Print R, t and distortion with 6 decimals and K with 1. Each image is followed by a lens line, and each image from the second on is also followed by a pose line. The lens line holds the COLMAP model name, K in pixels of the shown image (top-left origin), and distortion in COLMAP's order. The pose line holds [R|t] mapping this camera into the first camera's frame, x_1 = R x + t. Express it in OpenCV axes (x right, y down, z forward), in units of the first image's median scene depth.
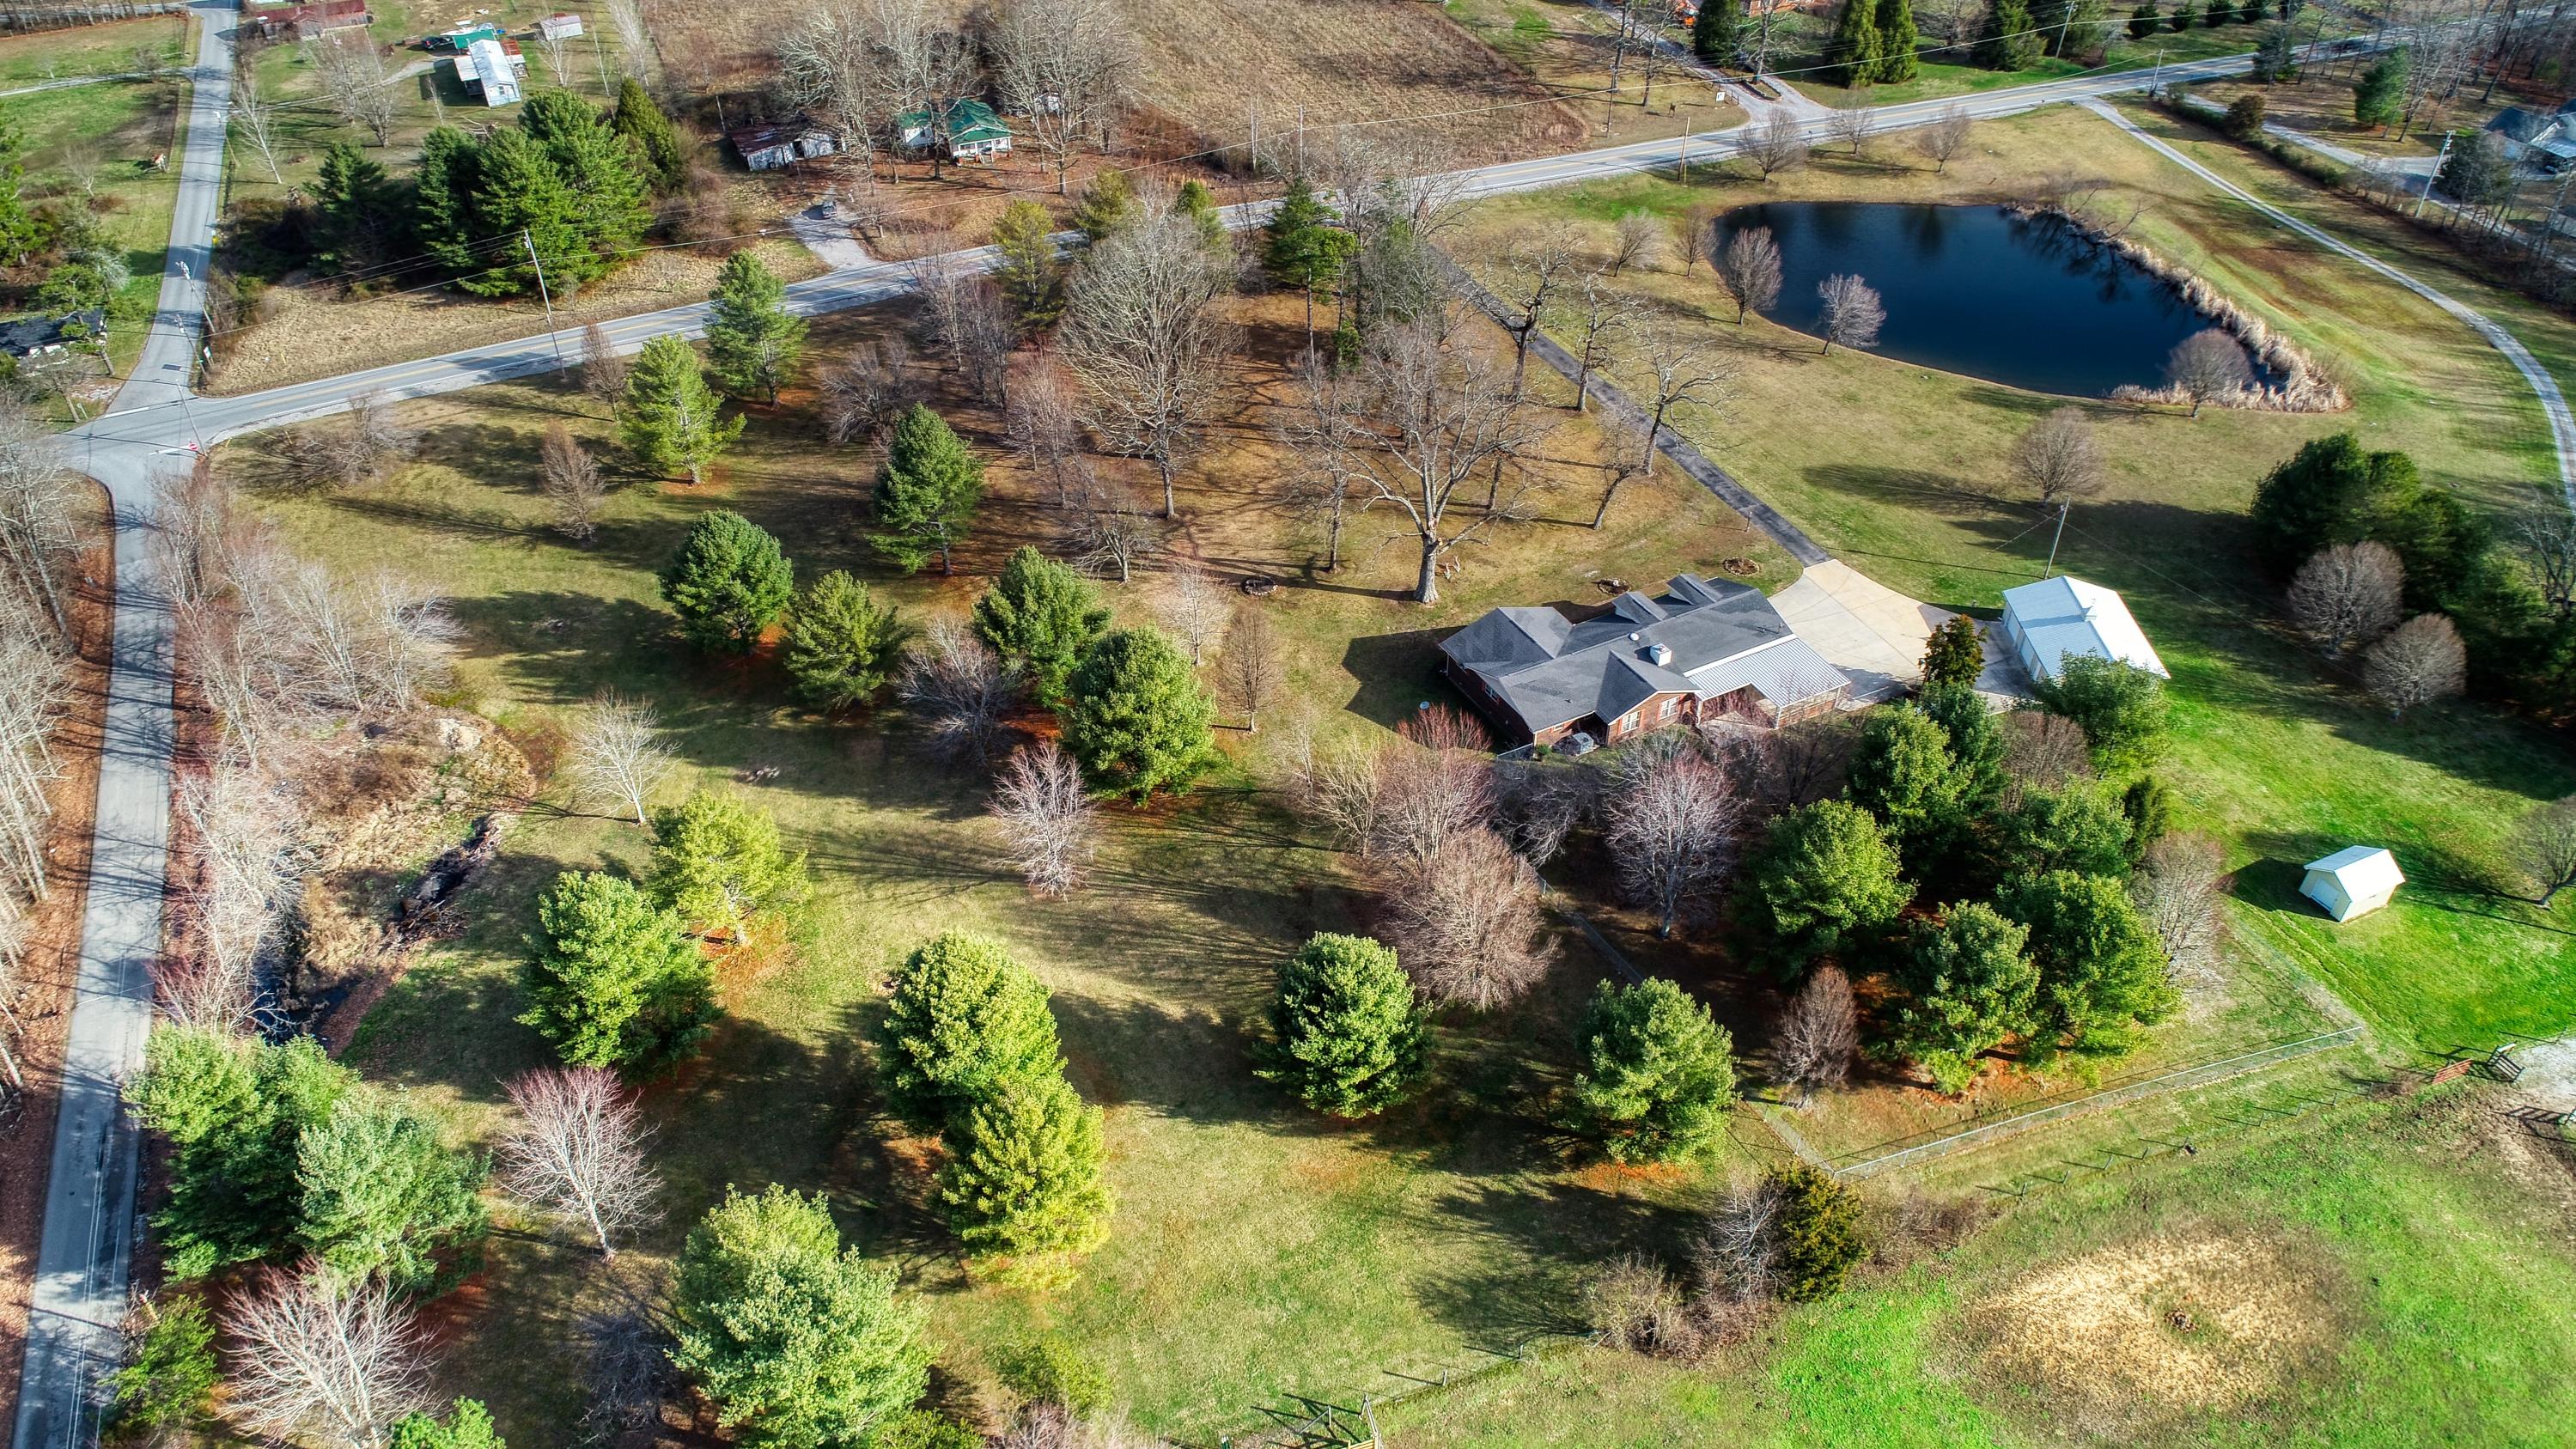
lens RADIAL K [[1749.2, 0, 1288.0], [0, 1749.2, 724.5], [0, 0, 1]] dist [-0.000387, -0.002312]
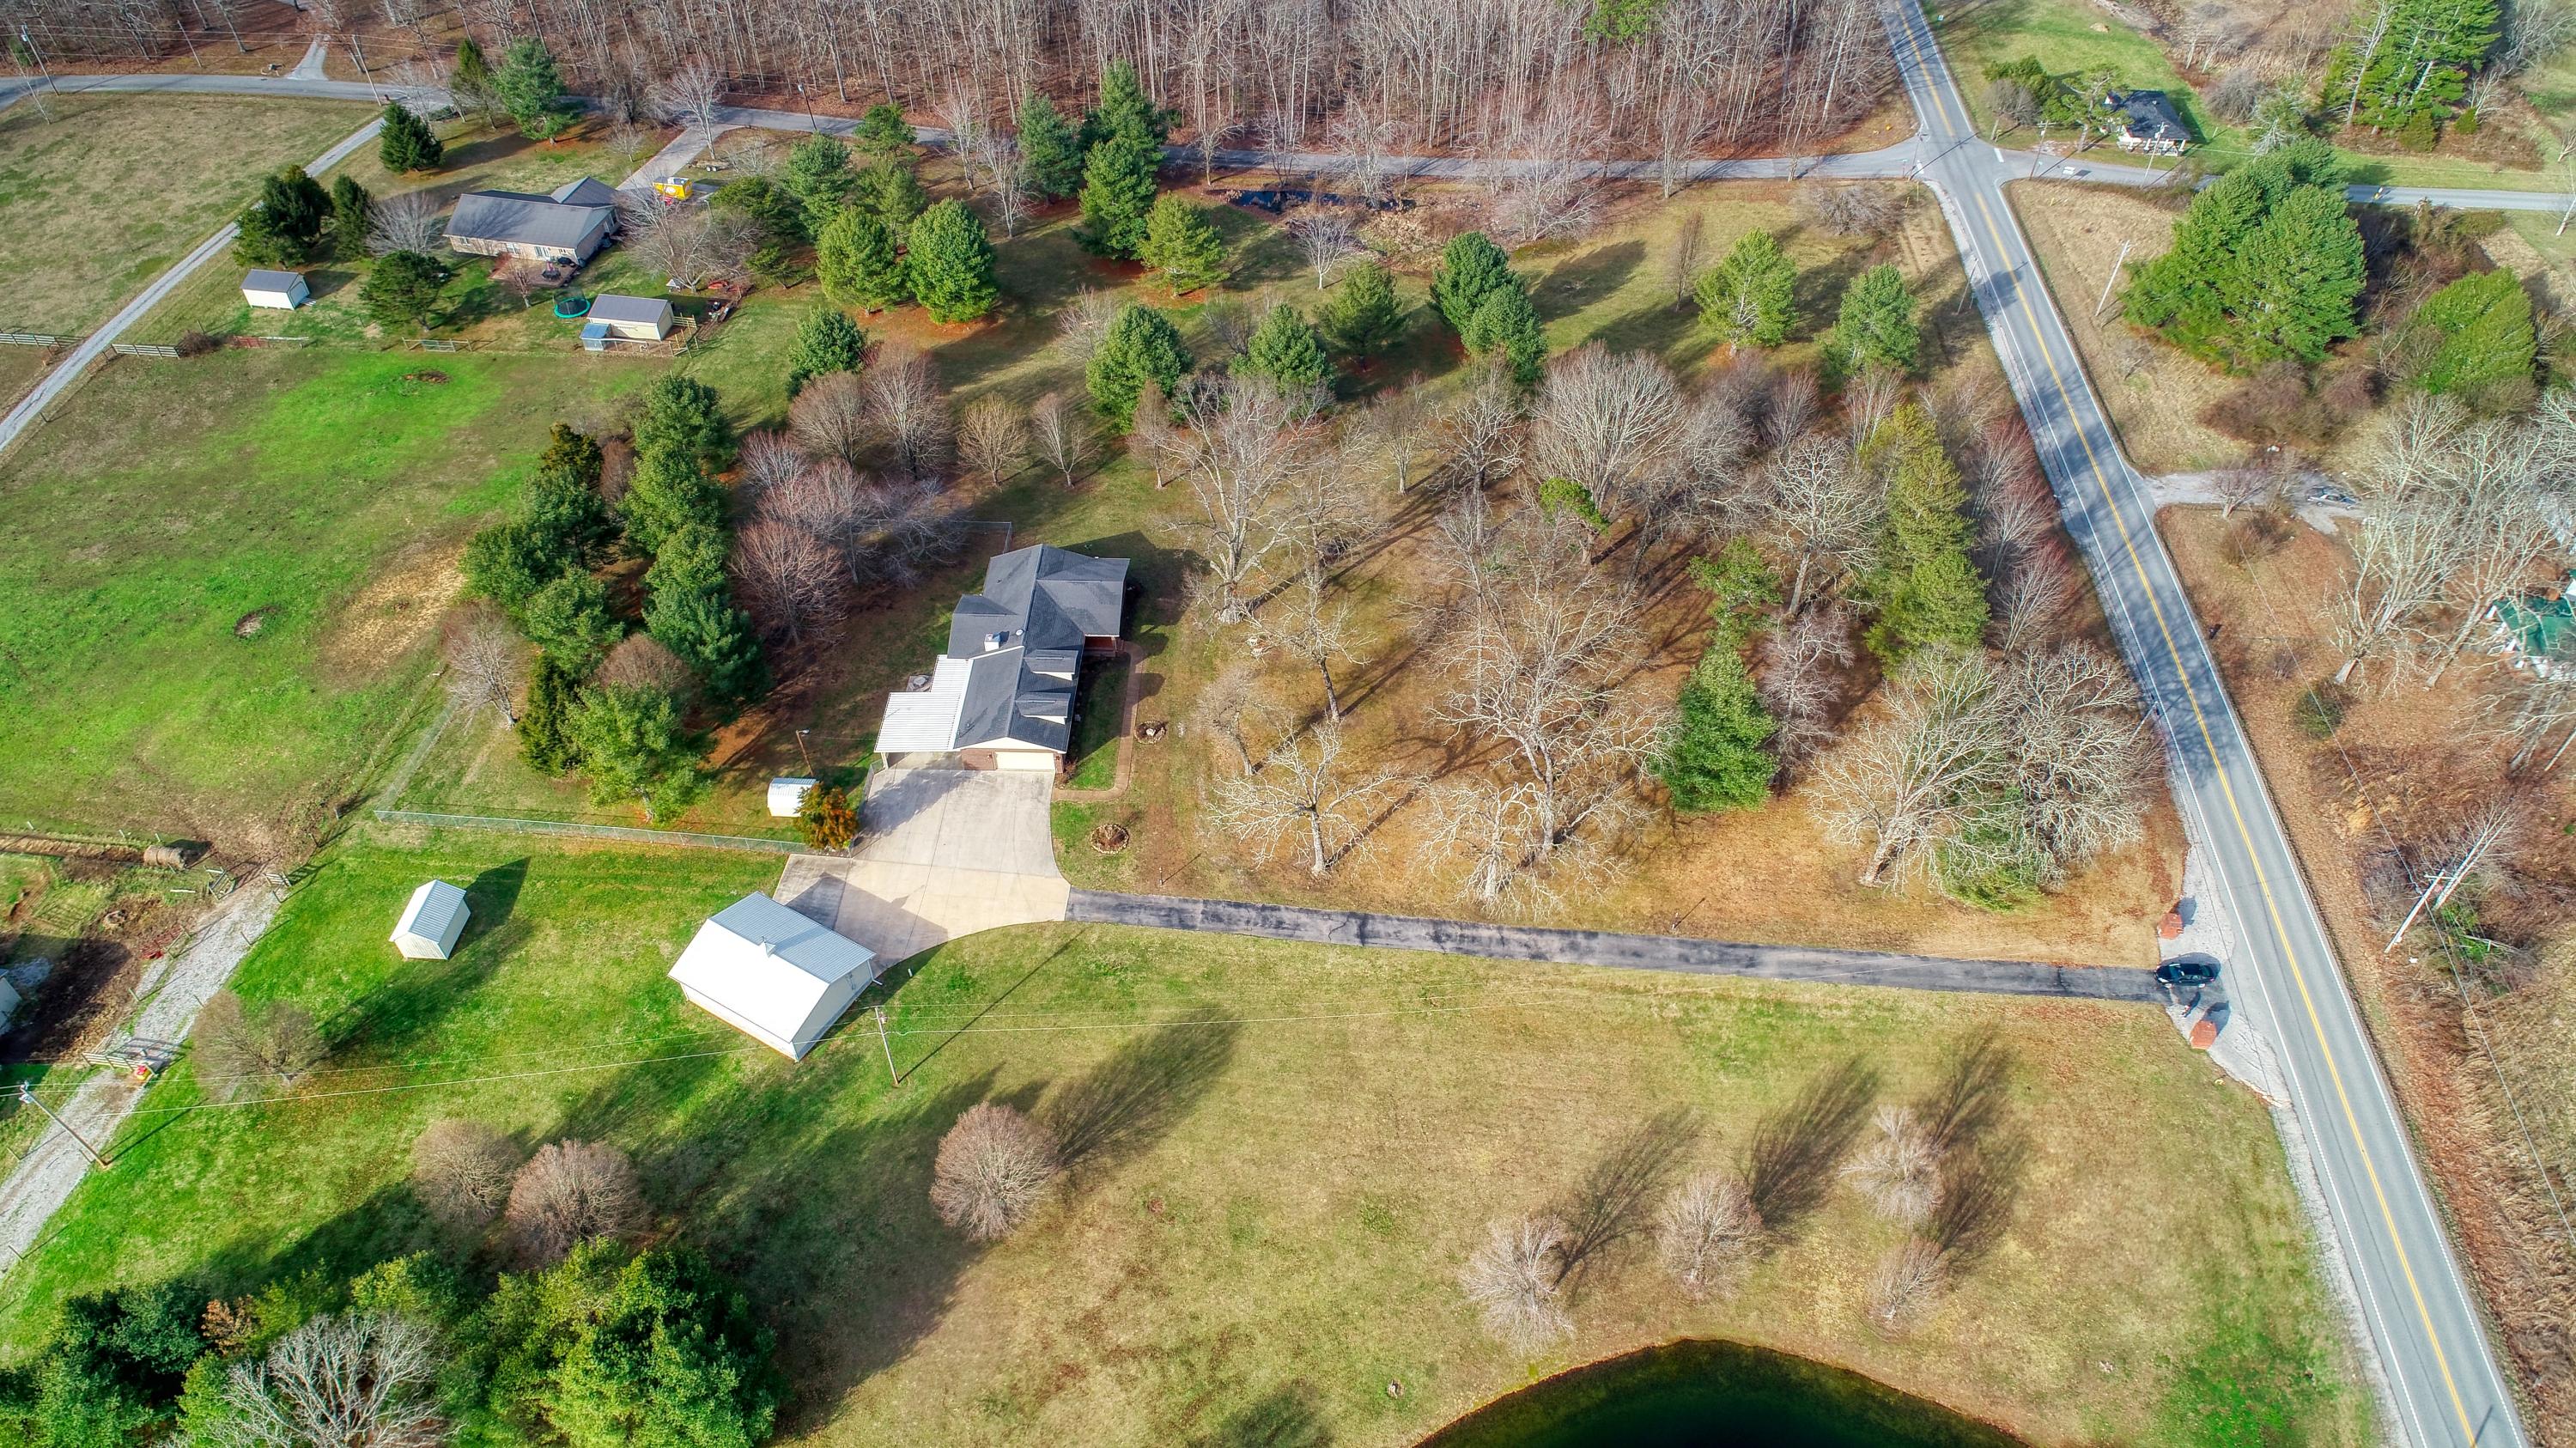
lens RADIAL K [[1732.9, 0, 1289.6], [0, 1732.9, 729.2], [0, 0, 1]] dist [0.000460, -0.003051]
pose [[-0.496823, 0.614280, -0.613047, 0.611342], [-0.528018, 0.346650, 0.775262, -0.722103], [0.688741, 0.708868, 0.152127, 0.728681]]
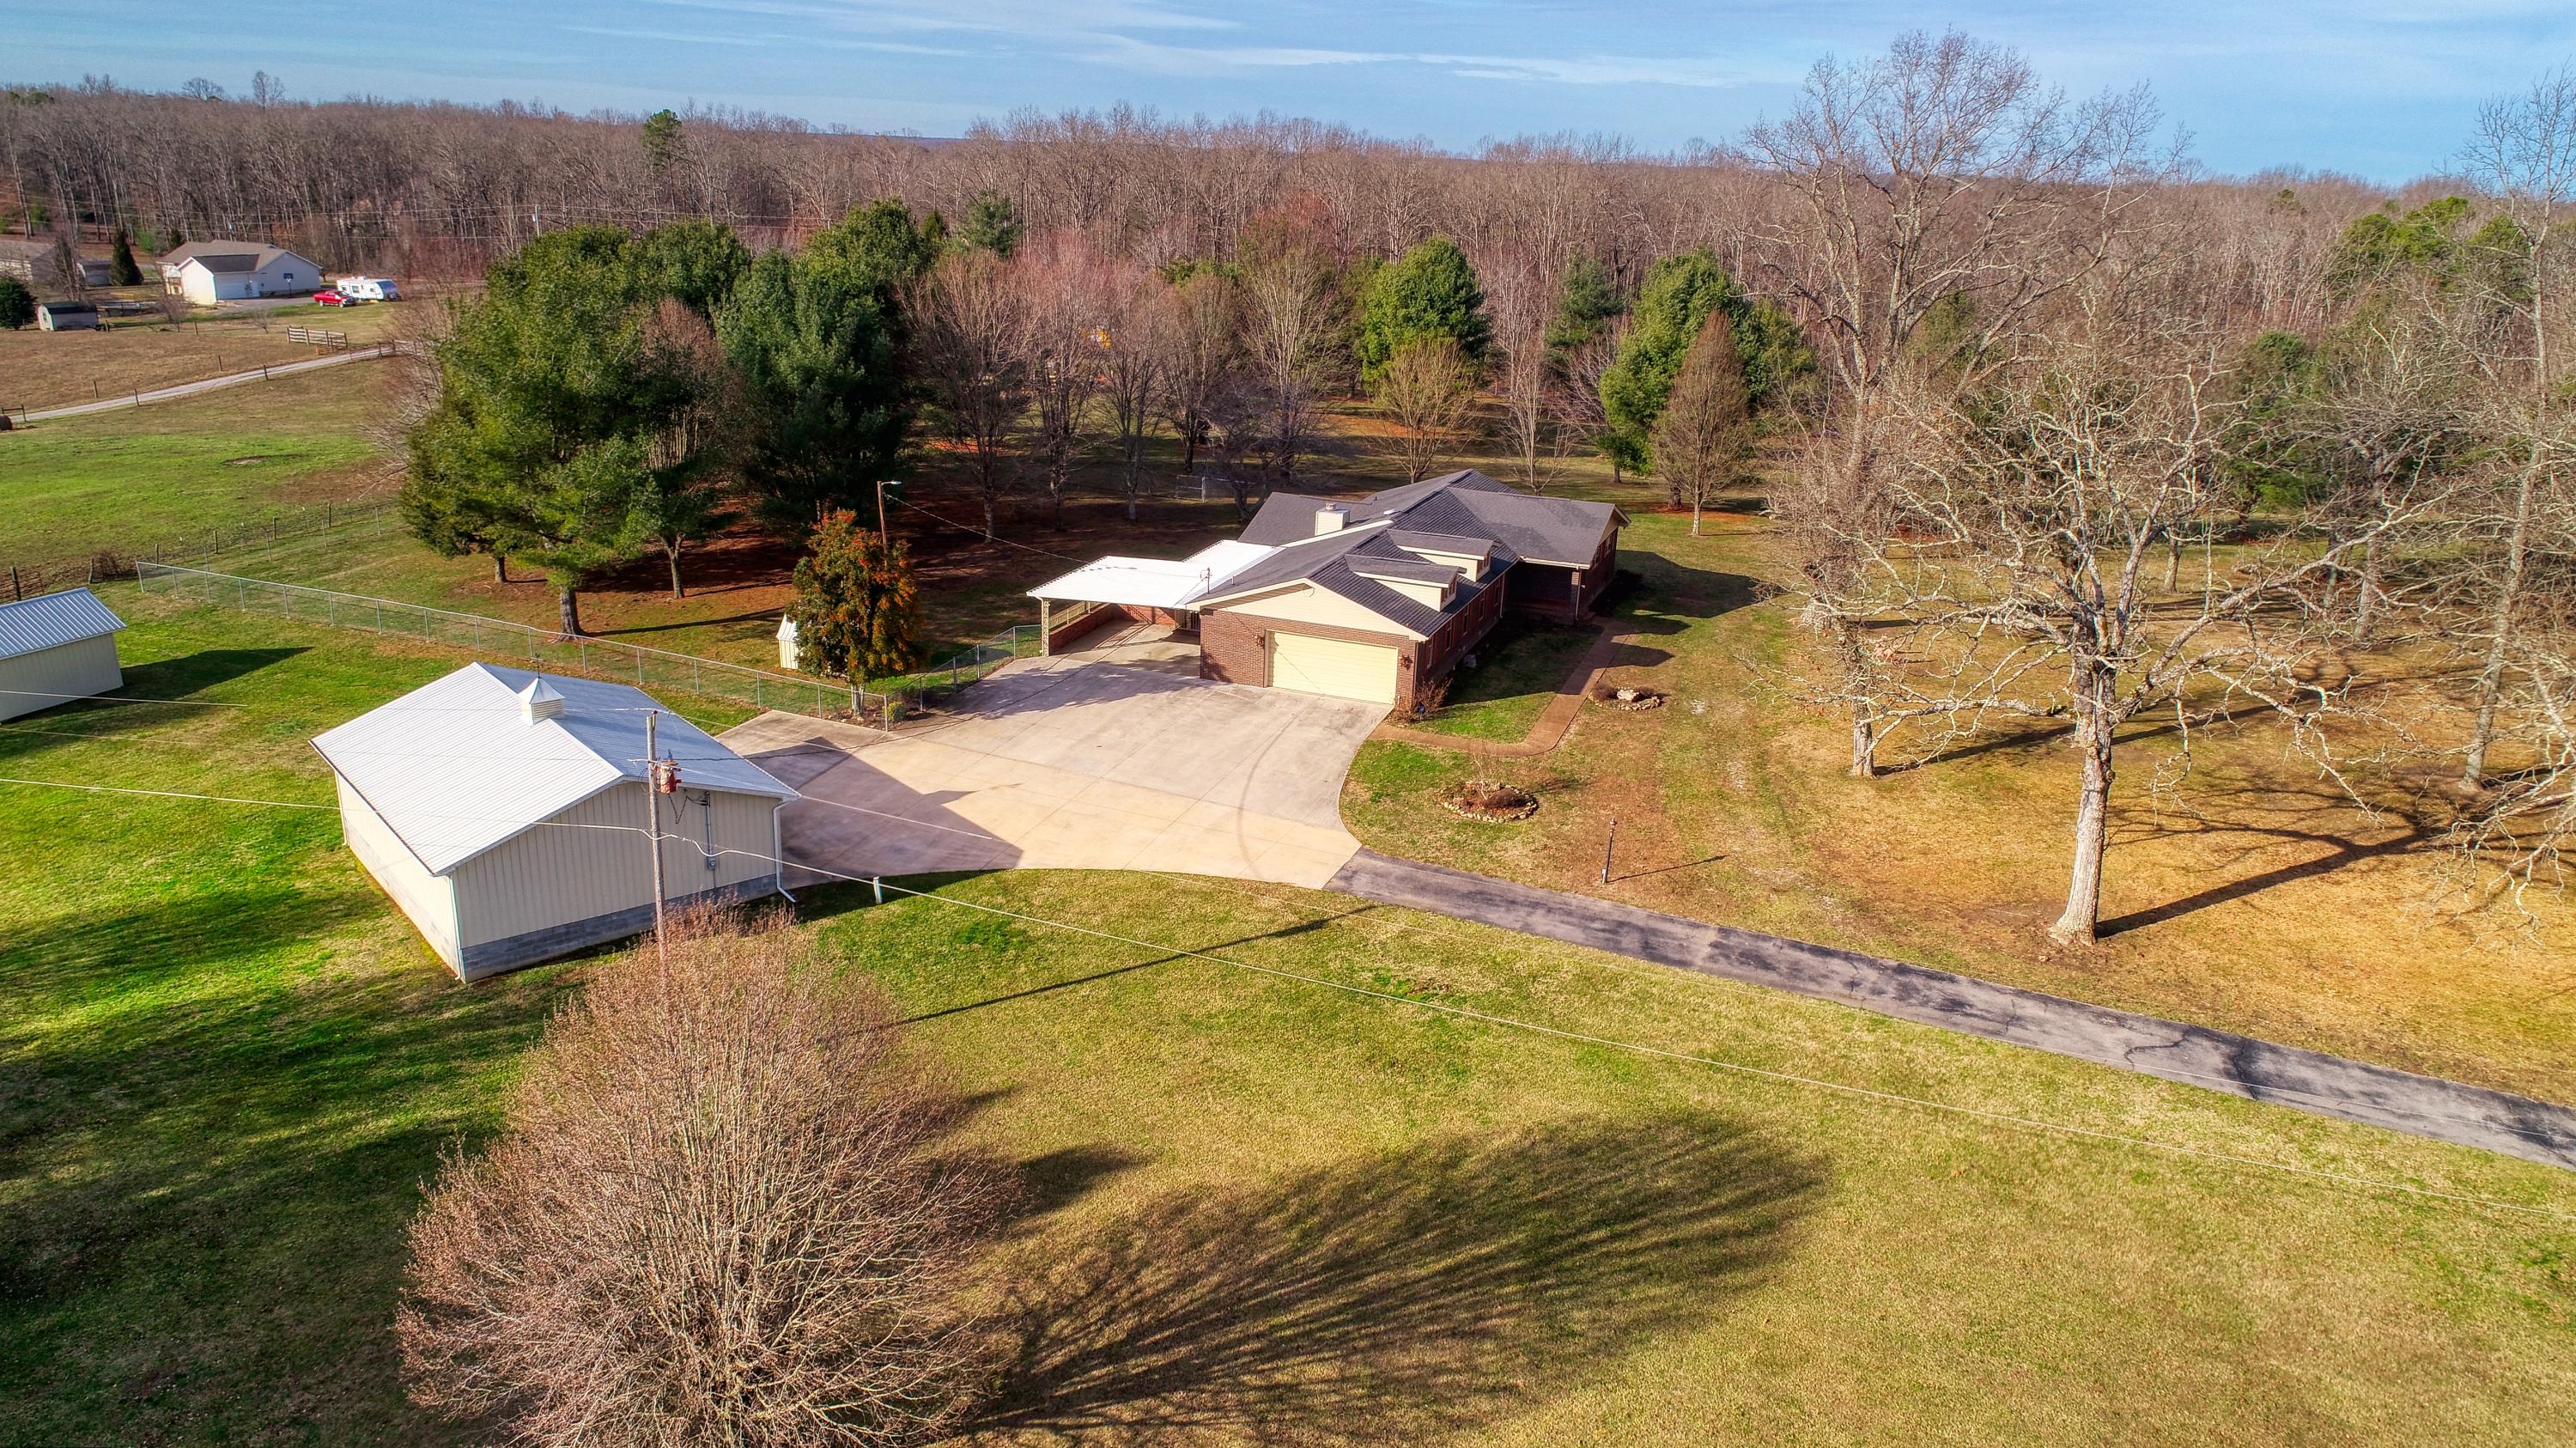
lens RADIAL K [[1732.9, 0, 1289.6], [0, 1732.9, 729.2], [0, 0, 1]] dist [0.000460, -0.003051]
pose [[-0.746251, 0.186402, -0.639033, 0.427685], [-0.438247, 0.585014, 0.682421, -0.269556], [0.501048, 0.789312, -0.354878, 0.903219]]
